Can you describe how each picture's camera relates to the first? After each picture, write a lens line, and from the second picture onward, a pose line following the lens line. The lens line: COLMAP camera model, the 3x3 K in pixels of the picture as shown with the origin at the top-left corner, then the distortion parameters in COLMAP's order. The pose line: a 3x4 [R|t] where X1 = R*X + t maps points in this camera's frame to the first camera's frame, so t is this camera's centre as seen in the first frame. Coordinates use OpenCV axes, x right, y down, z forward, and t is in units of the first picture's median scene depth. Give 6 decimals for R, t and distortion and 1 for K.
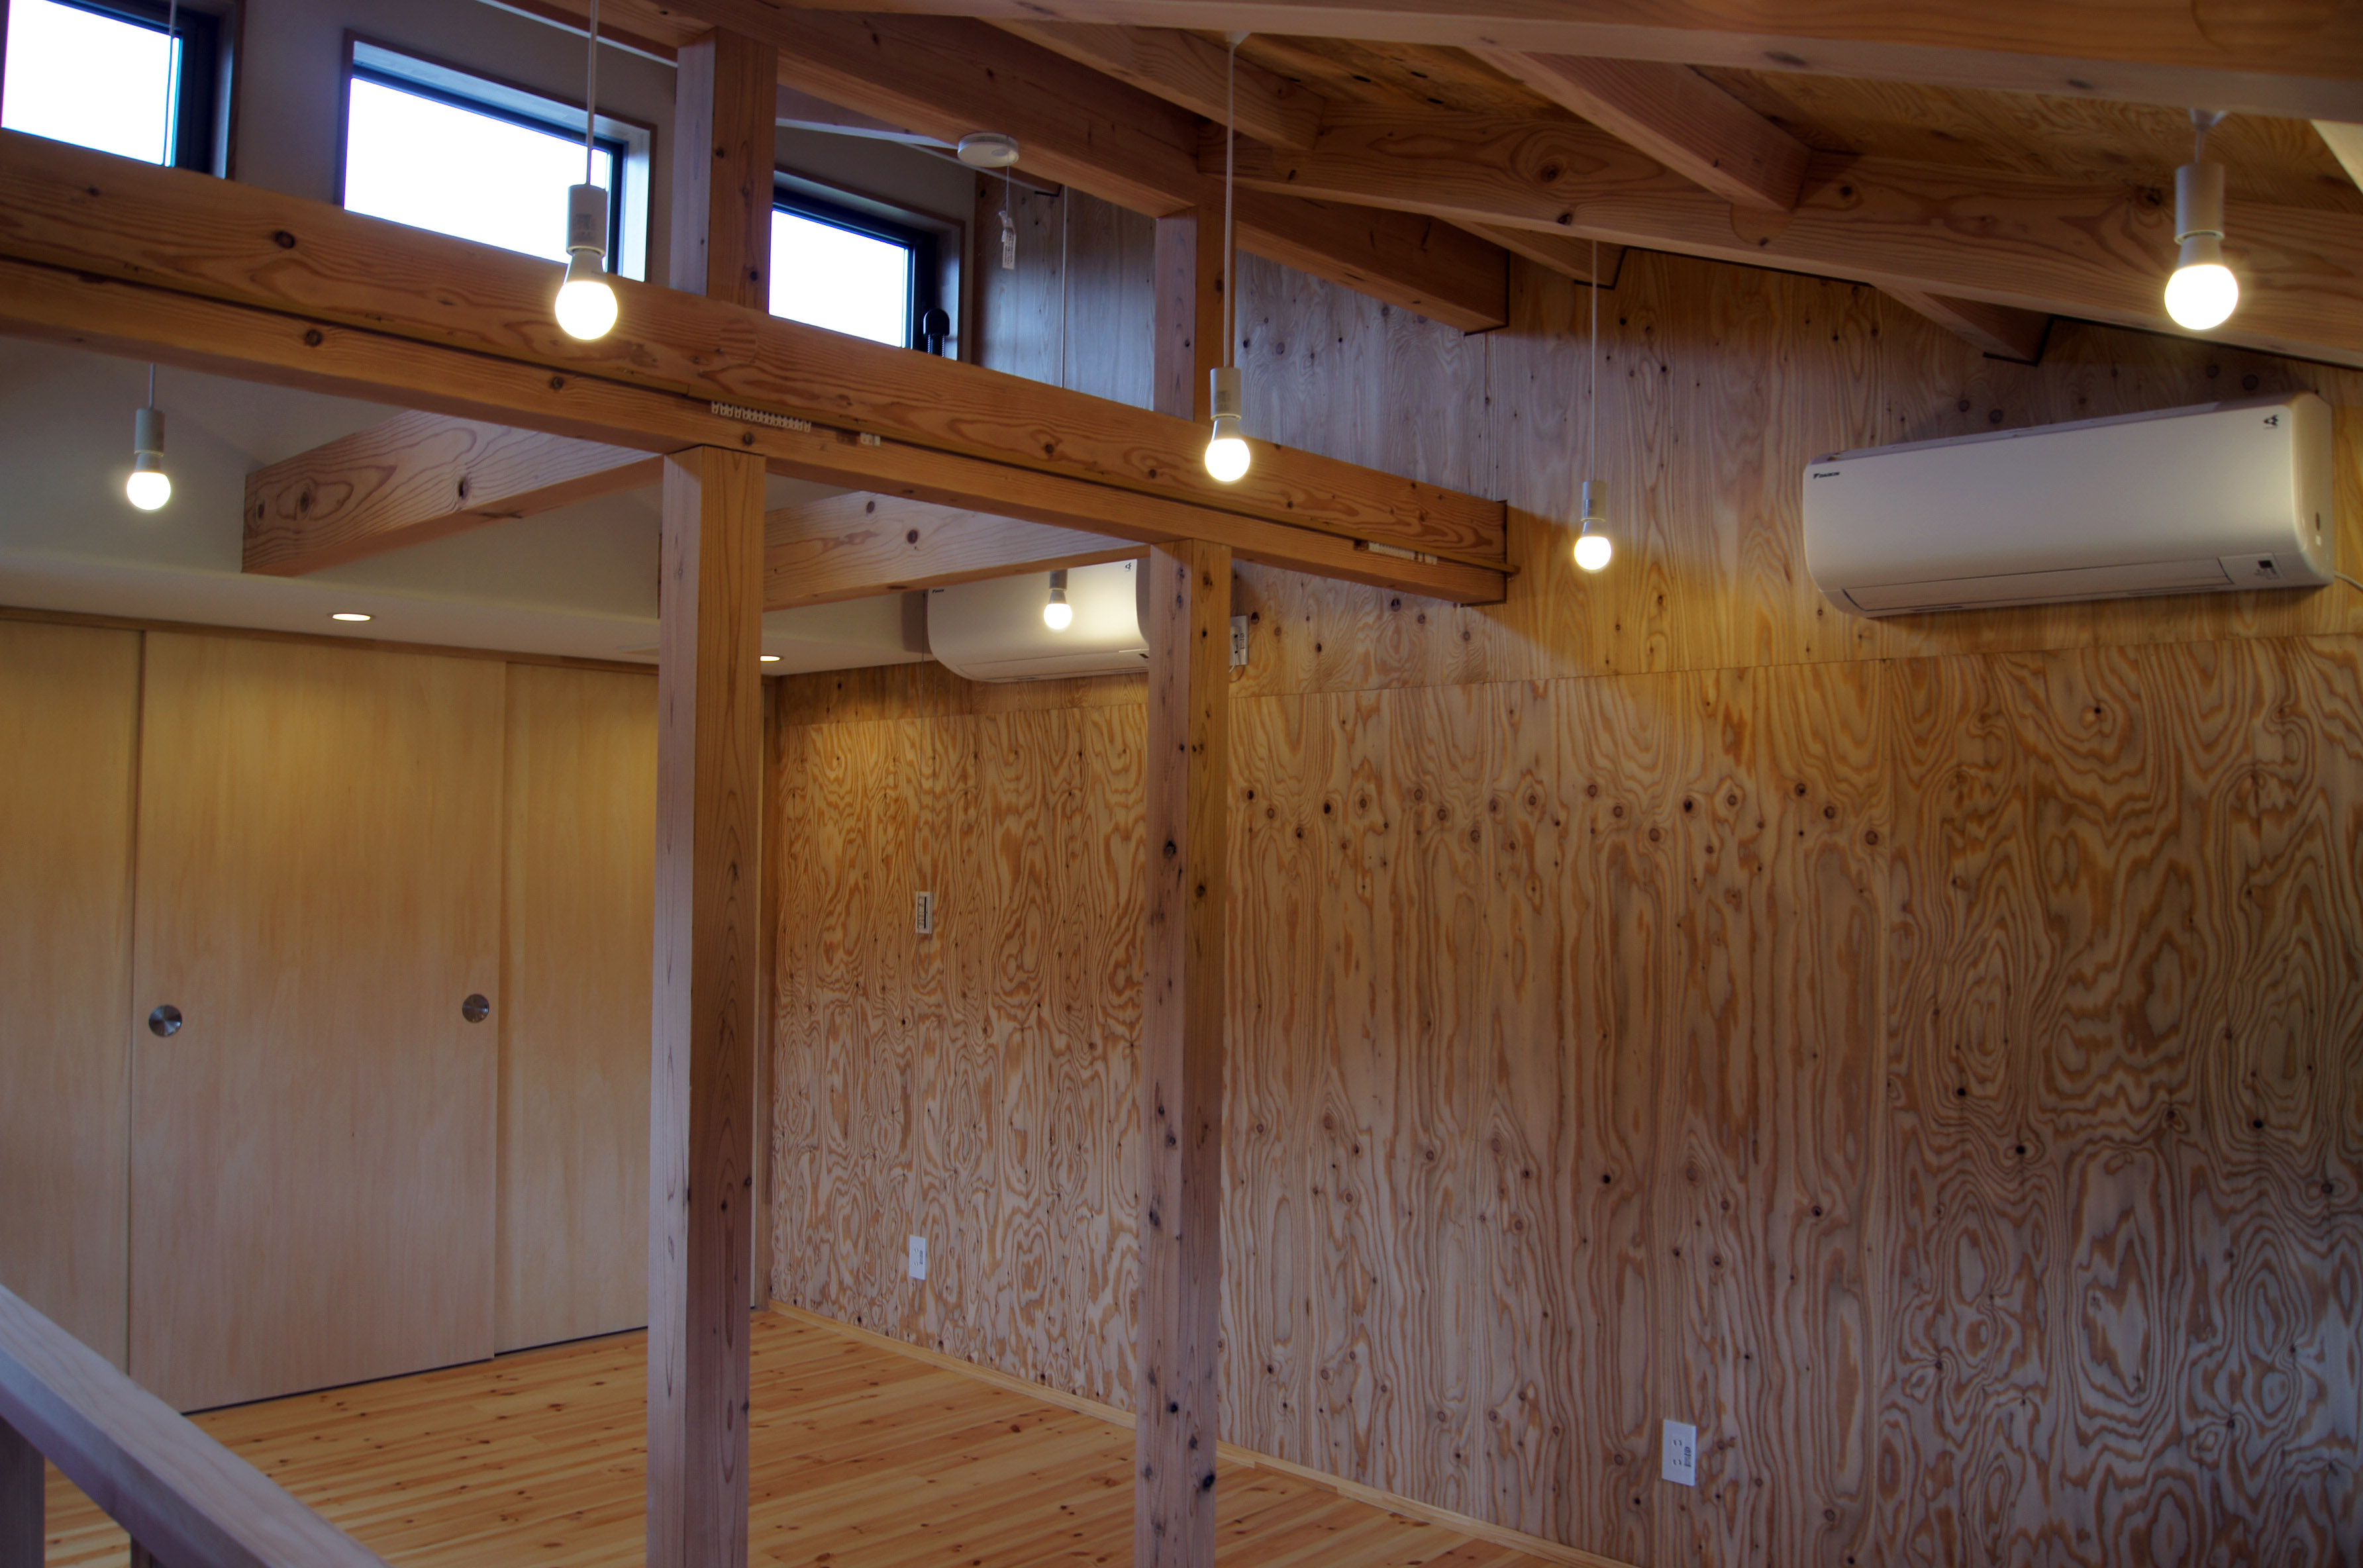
lens RADIAL K [[1902.5, 0, 1181.6], [0, 1902.5, 783.4], [0, 0, 1]] dist [-0.076844, 0.007080]
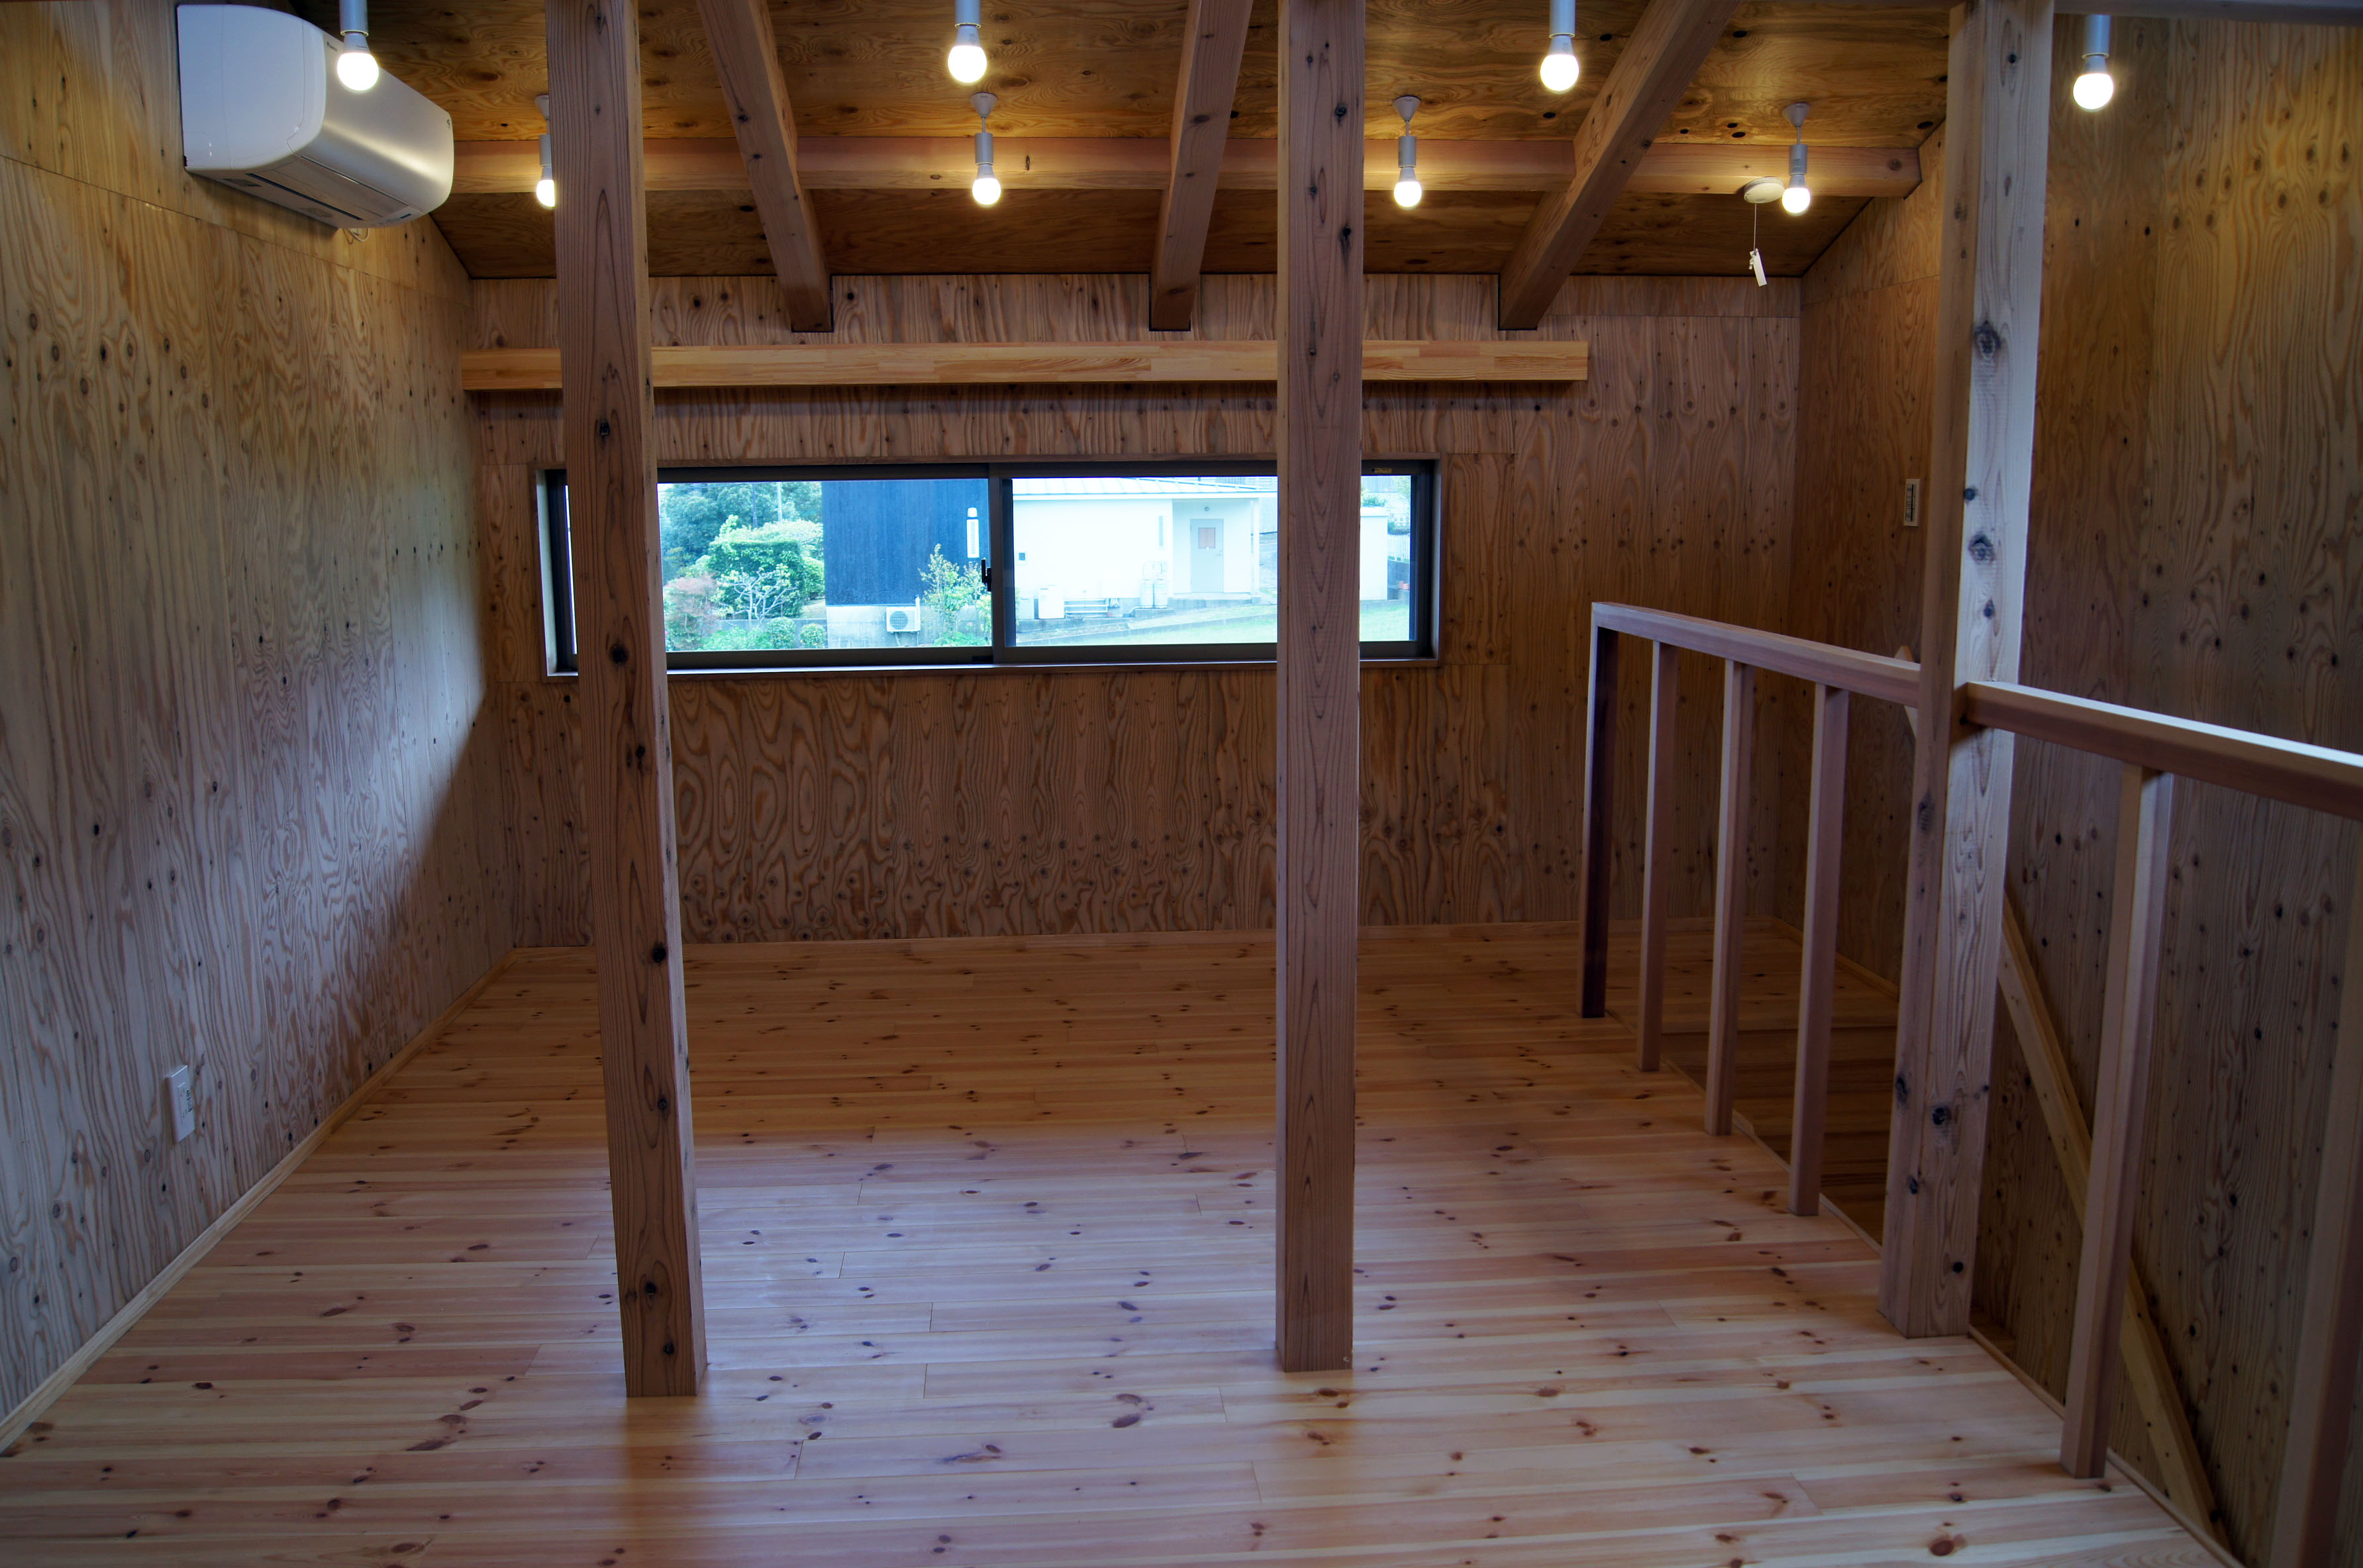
lens RADIAL K [[1902.5, 0, 1179.5], [0, 1902.5, 789.9], [0, 0, 1]] dist [-0.076844, 0.007080]
pose [[-0.756730, -0.111604, 0.644130, -0.614511], [-0.025849, 0.989657, 0.141104, 0.073152], [-0.653216, 0.090128, -0.751788, 1.291346]]
